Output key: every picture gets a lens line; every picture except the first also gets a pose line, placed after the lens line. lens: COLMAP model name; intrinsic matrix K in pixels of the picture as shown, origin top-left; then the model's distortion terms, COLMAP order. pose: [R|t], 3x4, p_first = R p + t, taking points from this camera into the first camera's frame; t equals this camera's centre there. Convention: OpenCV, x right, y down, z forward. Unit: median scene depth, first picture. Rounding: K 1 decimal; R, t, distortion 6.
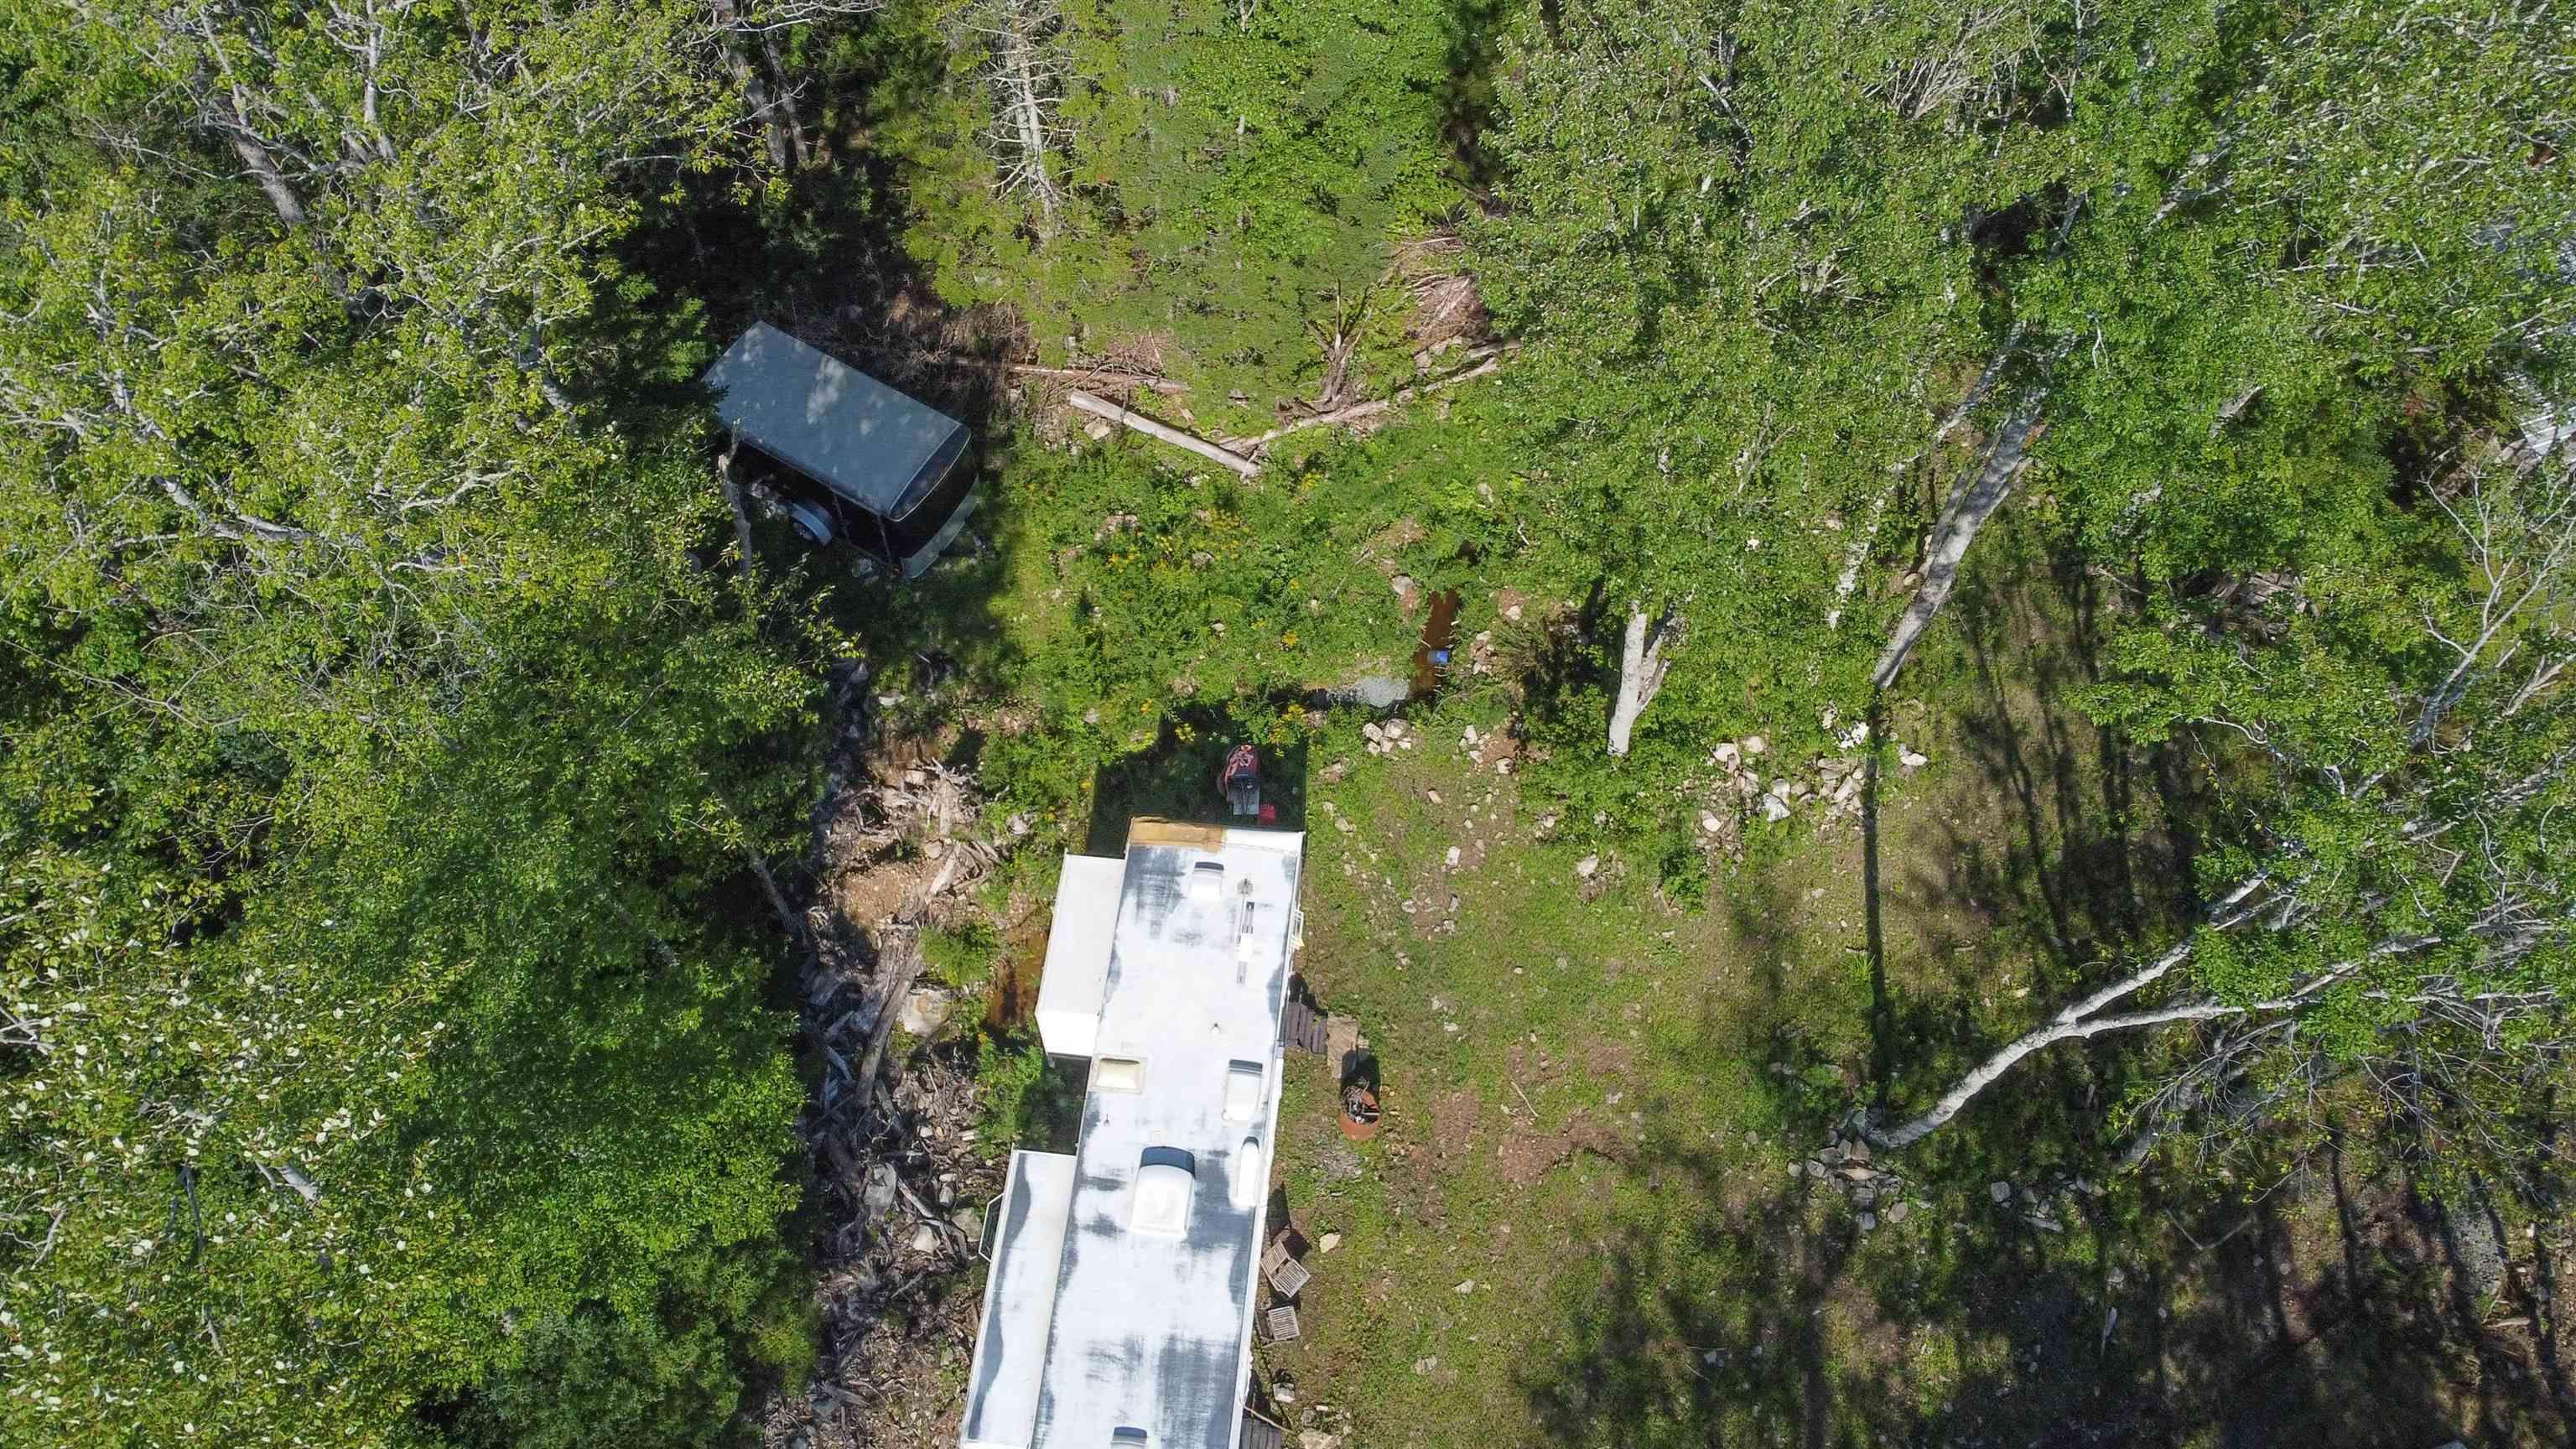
lens RADIAL K [[1956.9, 0, 1271.8], [0, 1956.9, 741.0], [0, 0, 1]] dist [-0.000436, -0.005818]
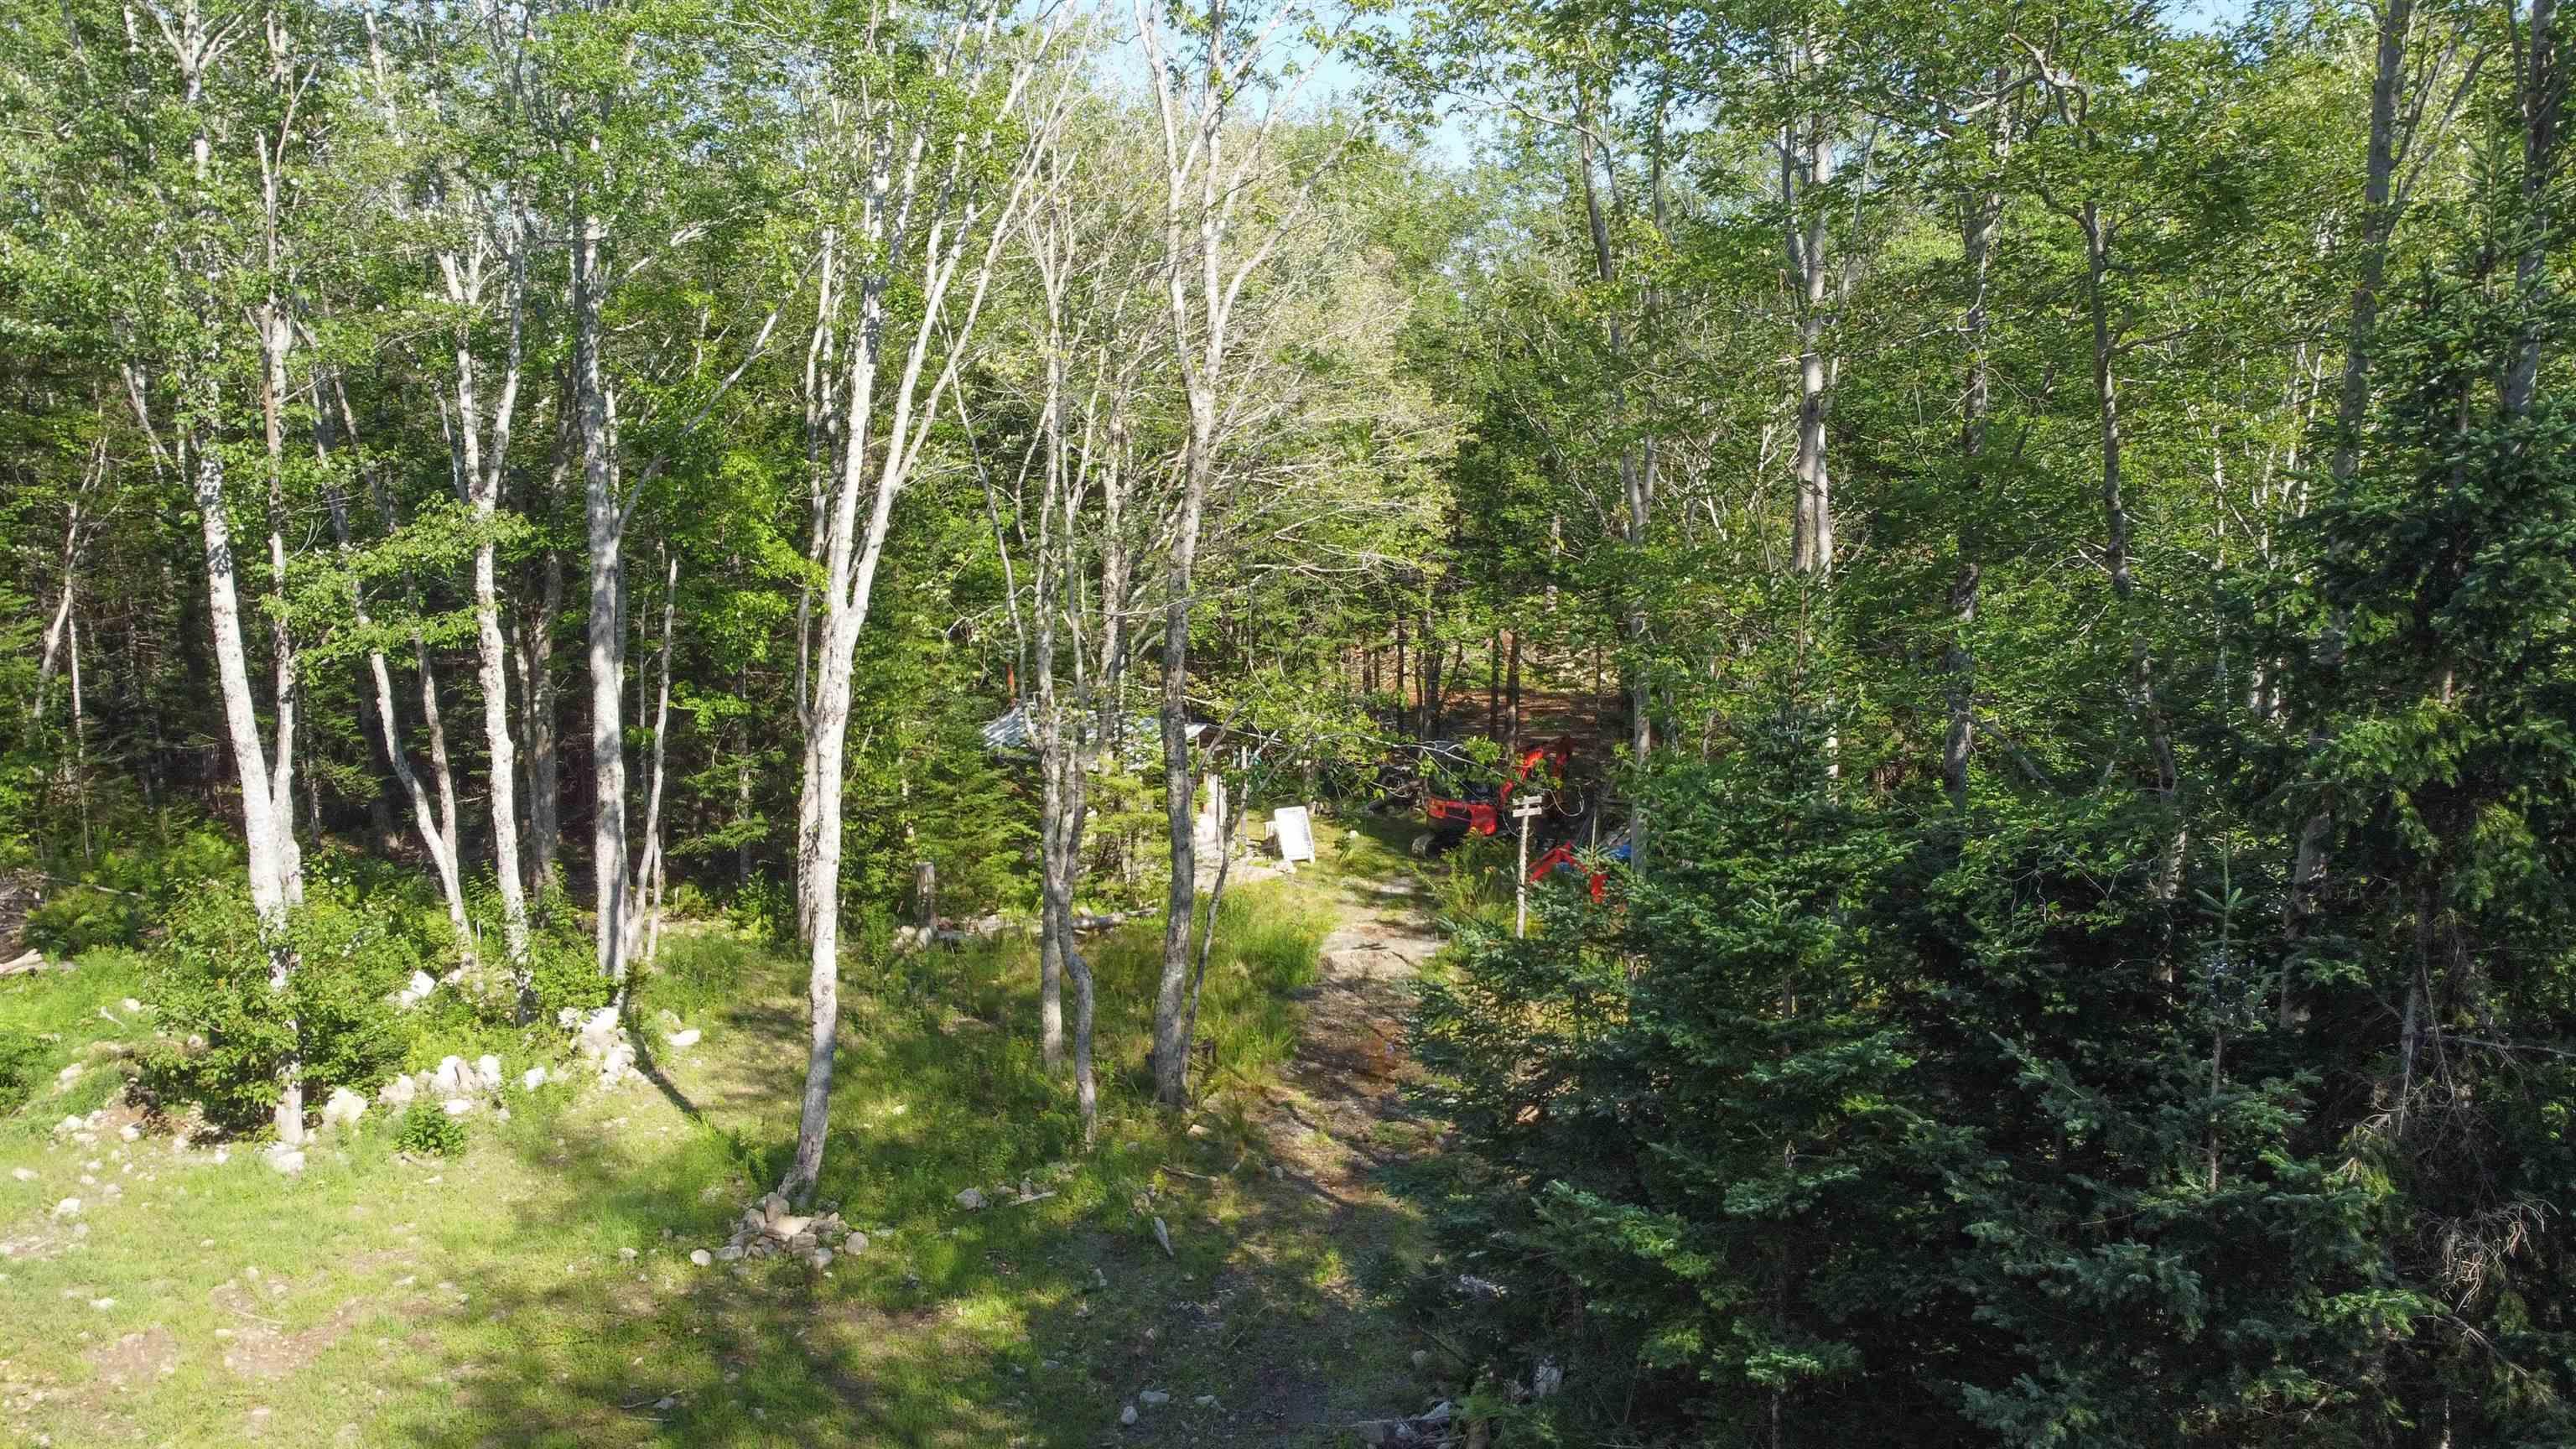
lens RADIAL K [[1956.9, 0, 1286.5], [0, 1956.9, 724.4], [0, 0, 1]] dist [-0.000436, -0.005818]
pose [[0.760566, -0.084495, 0.643739, -0.007541], [0.566539, 0.570667, -0.594452, 0.647184], [-0.317132, 0.816823, 0.481899, 0.444470]]
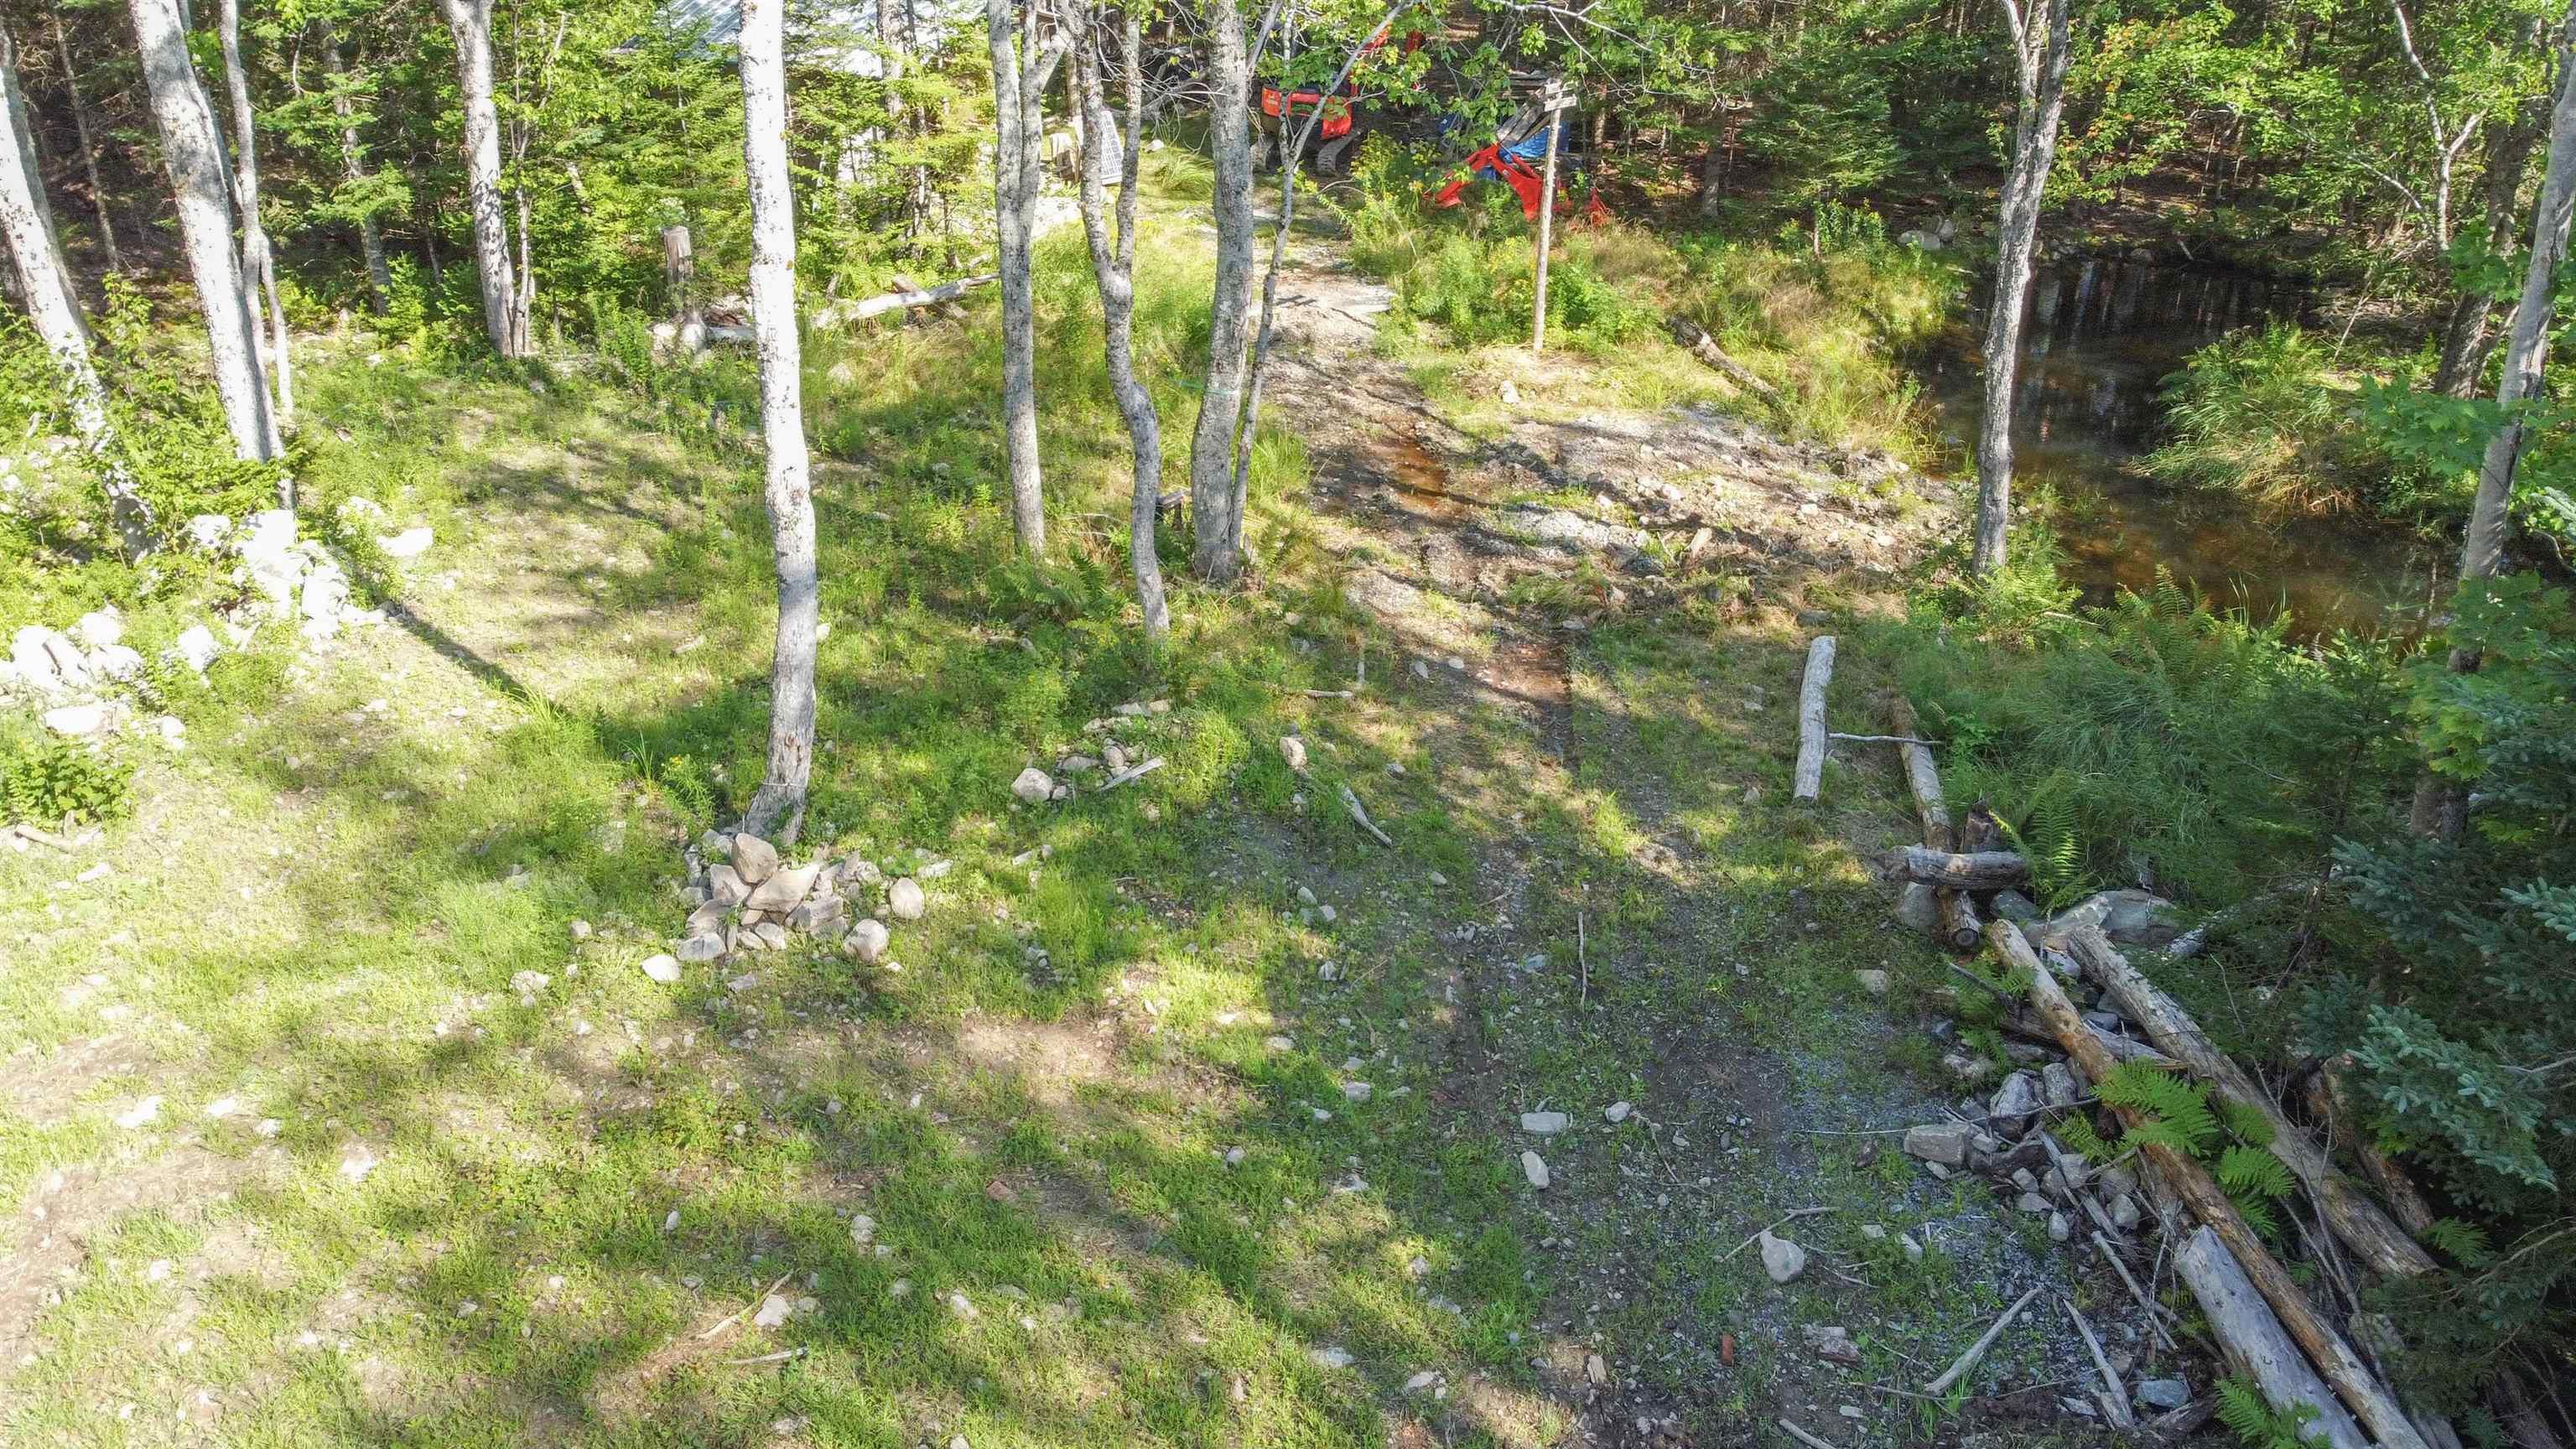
lens RADIAL K [[1956.9, 0, 1323.6], [0, 1956.9, 737.3], [0, 0, 1]] dist [-0.000436, -0.005818]
pose [[0.559571, -0.390853, 0.730831, 0.059486], [0.724111, 0.659529, -0.201706, 0.374109], [-0.403167, 0.642072, 0.652074, 0.646379]]
